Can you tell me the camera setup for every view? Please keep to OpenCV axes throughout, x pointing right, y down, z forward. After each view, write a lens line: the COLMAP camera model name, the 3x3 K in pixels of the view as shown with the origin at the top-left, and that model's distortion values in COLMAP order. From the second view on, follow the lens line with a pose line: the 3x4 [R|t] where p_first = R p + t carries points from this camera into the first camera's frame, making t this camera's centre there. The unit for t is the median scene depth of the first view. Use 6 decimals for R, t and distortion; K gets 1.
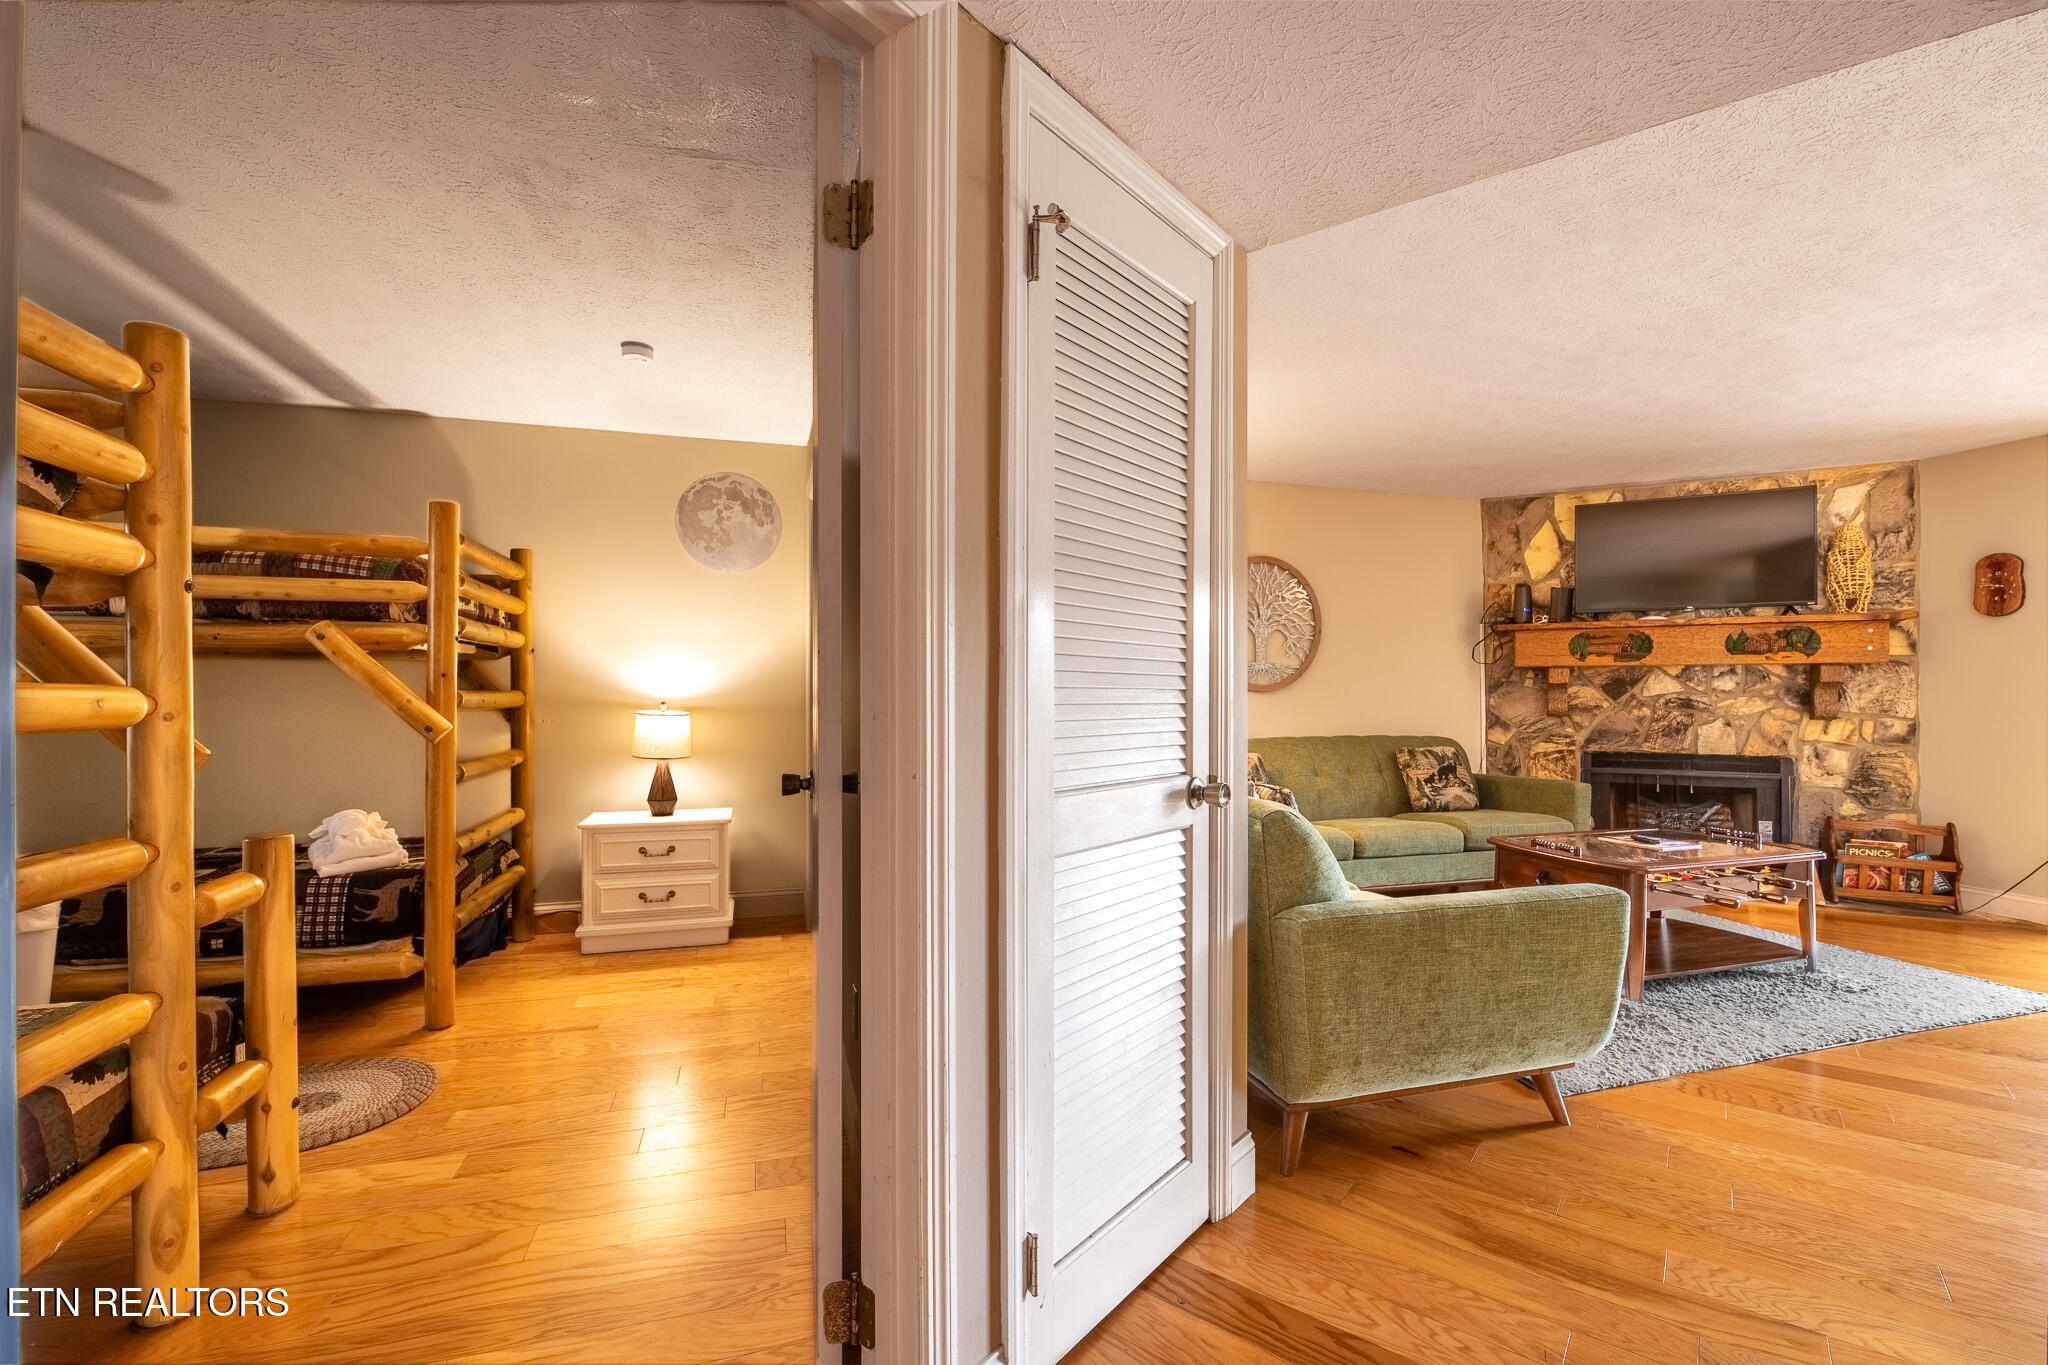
lens RADIAL K [[879.9, 0, 1025.8], [0, 879.9, 692.7], [0, 0, 1]] dist [0.002252, -0.002506]
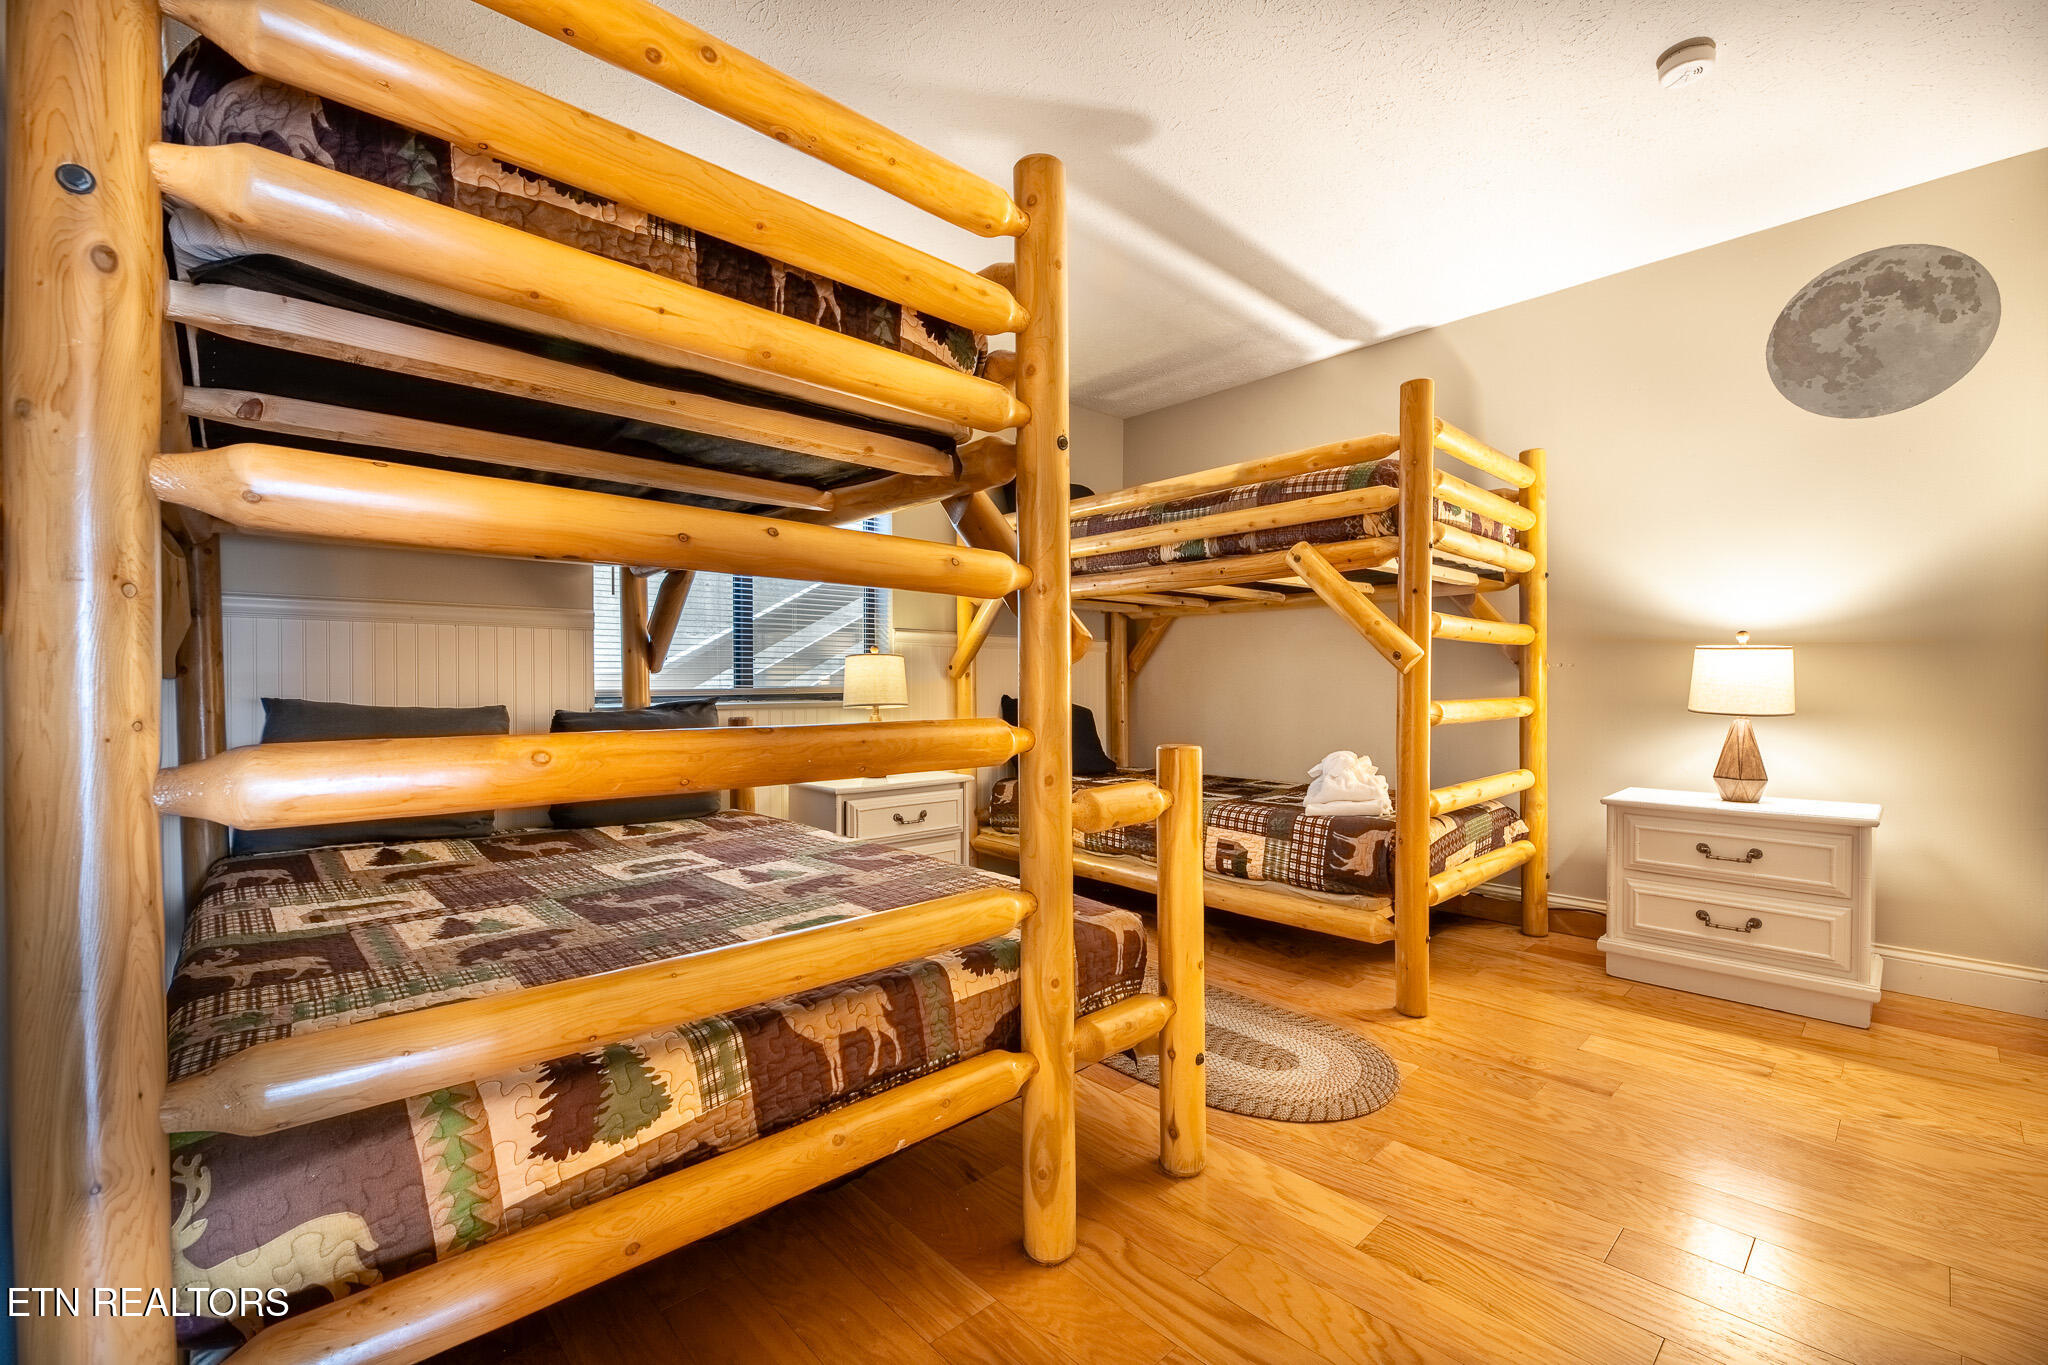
lens RADIAL K [[847.4, 0, 1029.2], [0, 847.4, 694.1], [0, 0, 1]] dist [-0.001692, -0.002259]
pose [[0.446284, 0.008837, -0.894848, -0.110640], [0.004461, 0.999917, 0.012099, 0.064872], [0.894880, -0.009392, 0.446208, 0.318383]]
